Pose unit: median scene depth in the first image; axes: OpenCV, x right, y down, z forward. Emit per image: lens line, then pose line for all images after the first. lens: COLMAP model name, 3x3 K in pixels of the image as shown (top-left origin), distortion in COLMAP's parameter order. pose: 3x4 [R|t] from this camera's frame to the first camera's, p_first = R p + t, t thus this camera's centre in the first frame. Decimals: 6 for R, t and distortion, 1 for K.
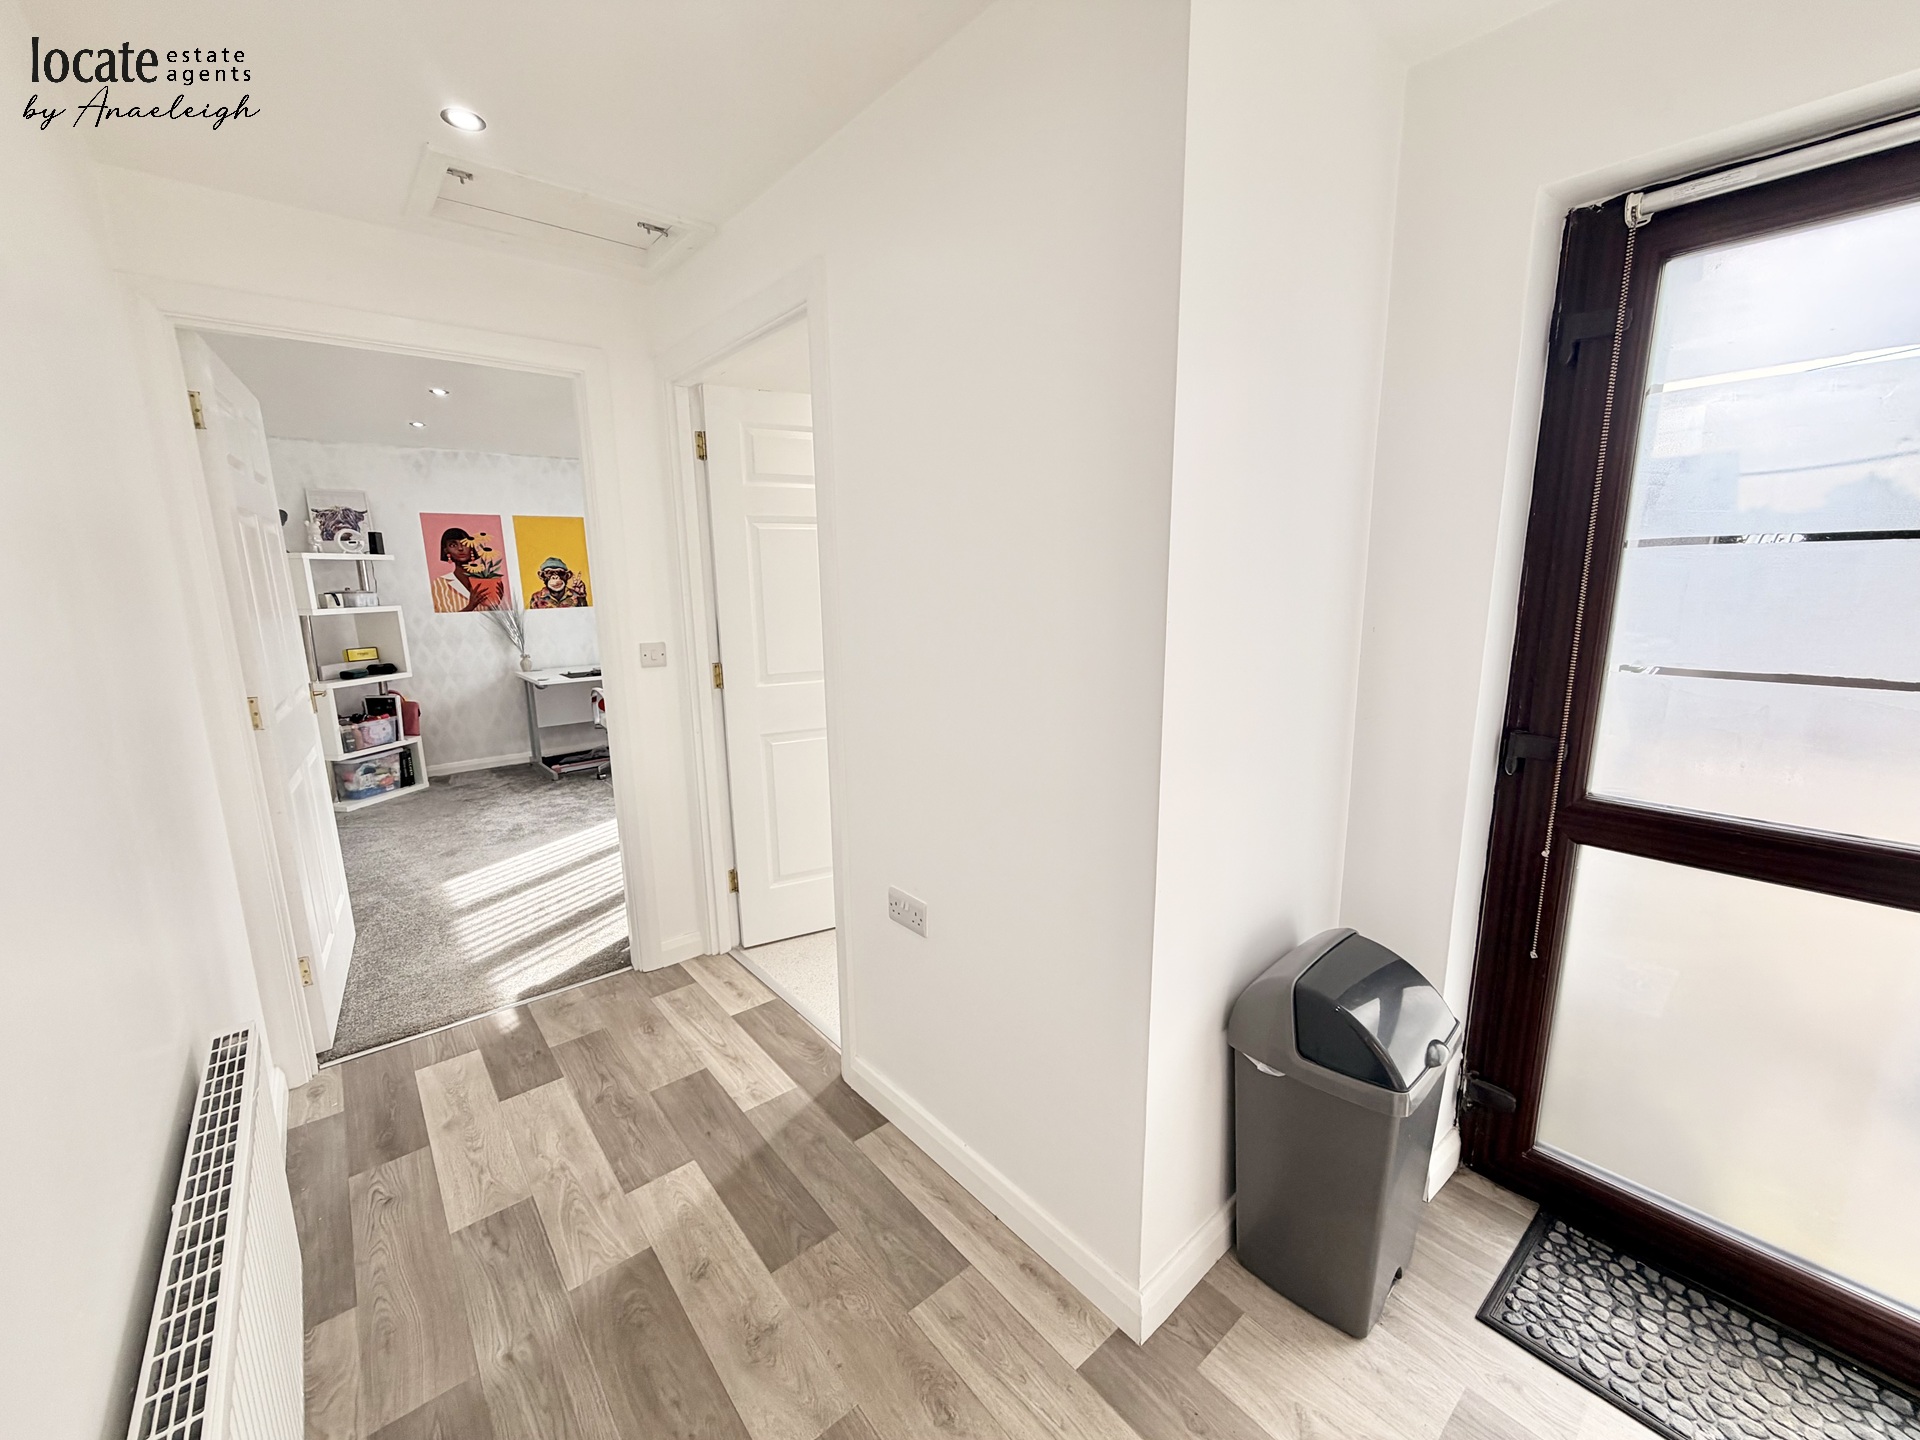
lens RADIAL K [[762.7, 0, 955.4], [0, 762.7, 722.0], [0, 0, 1]] dist [0.000180, -0.000255]
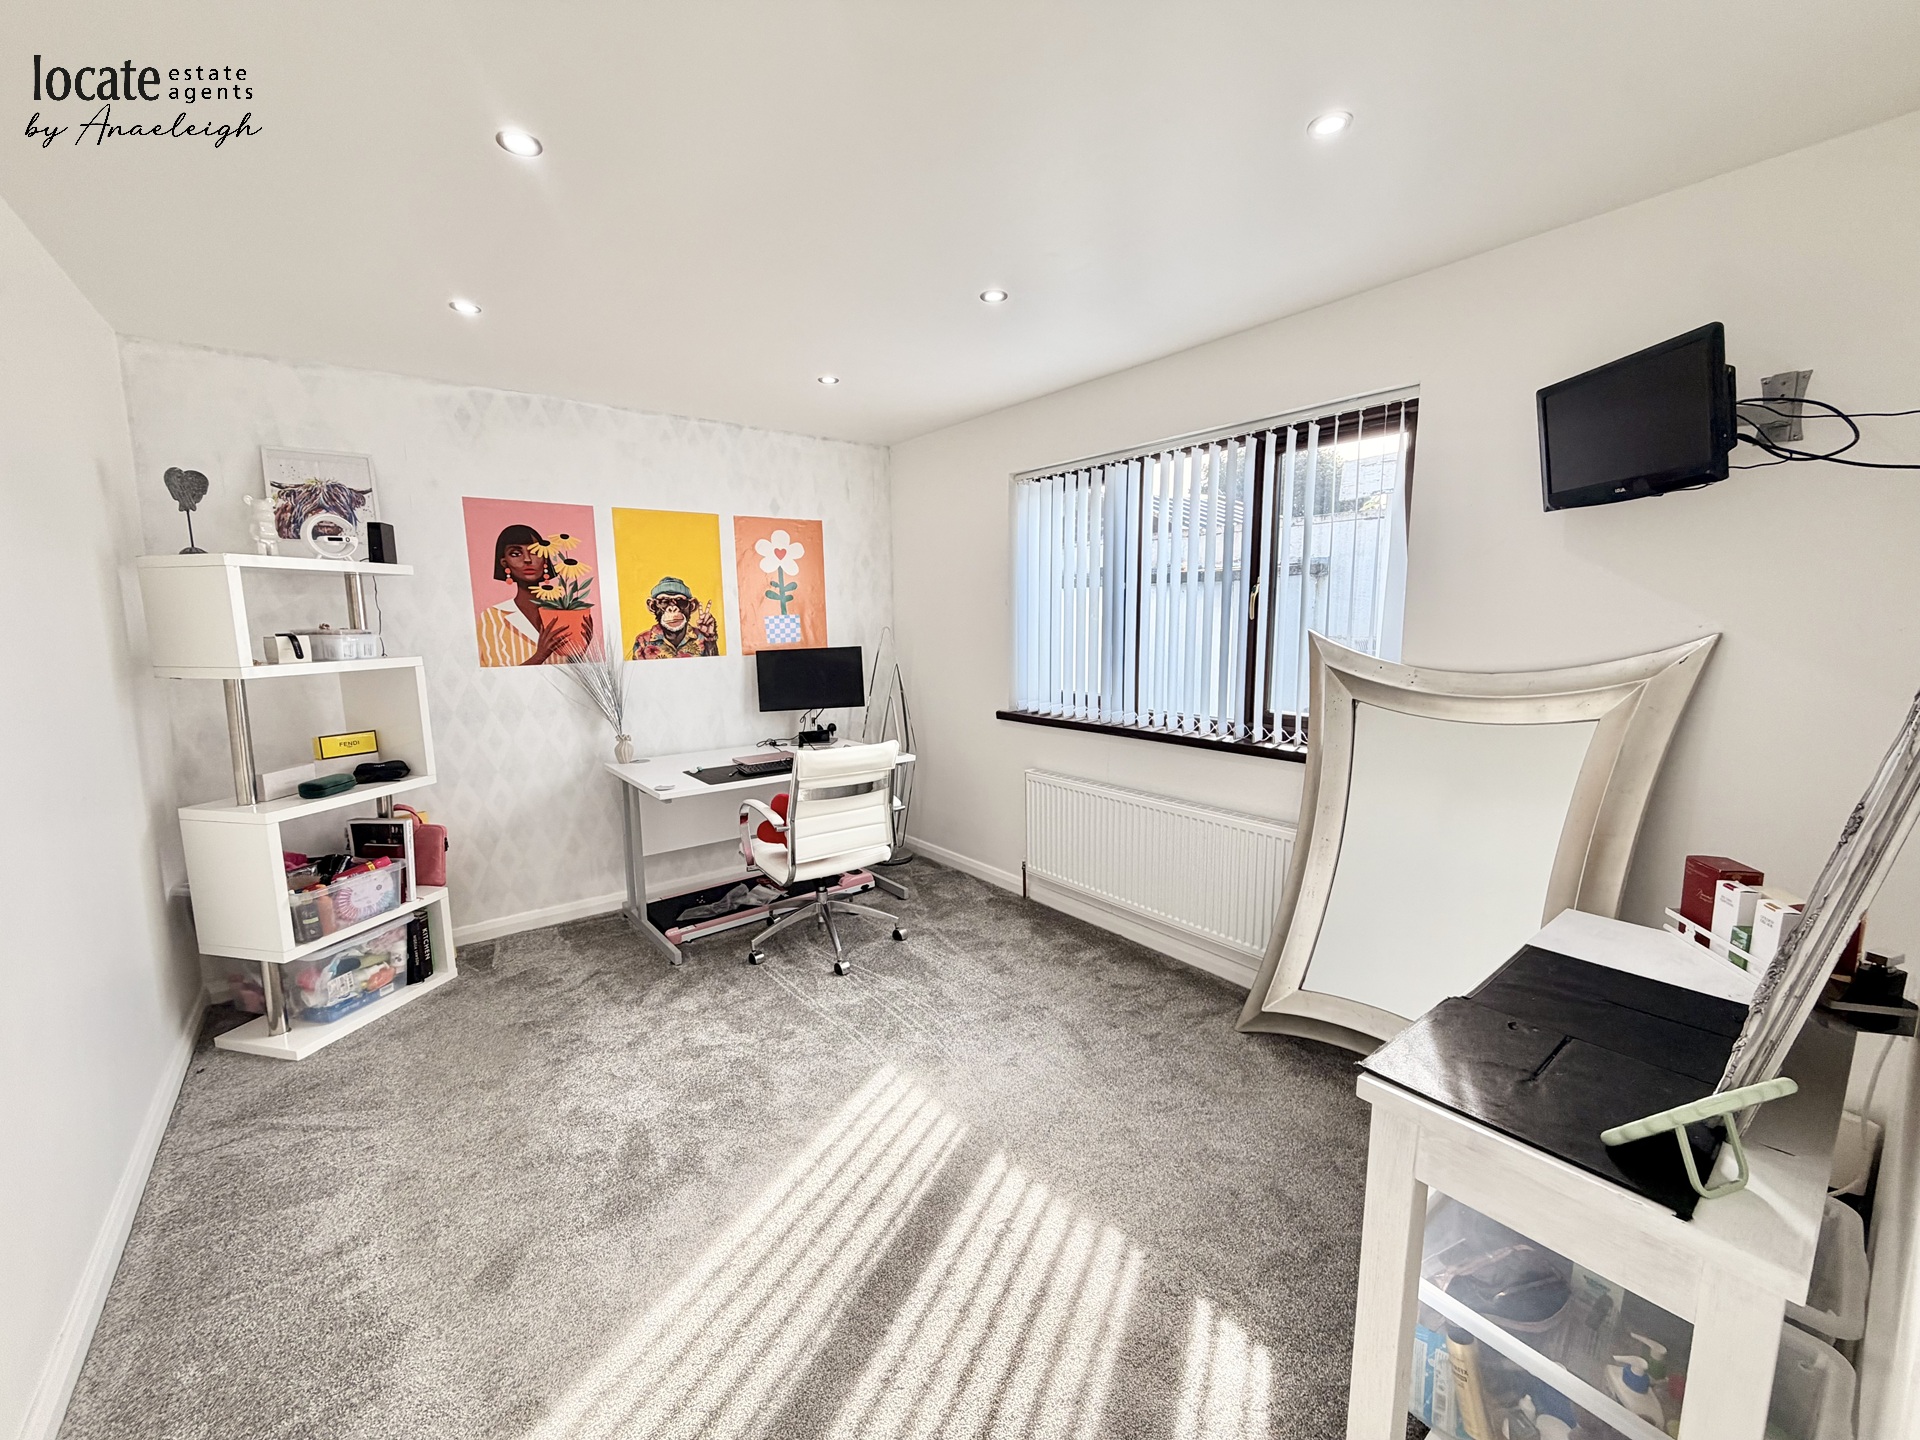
lens RADIAL K [[762.7, 0, 955.4], [0, 762.7, 722.0], [0, 0, 1]] dist [0.000180, -0.000255]
pose [[0.999389, 0.010201, -0.033427, -0.301443], [-0.011857, 0.998692, -0.049729, -0.077251], [0.032876, 0.050095, 0.998203, 0.434431]]
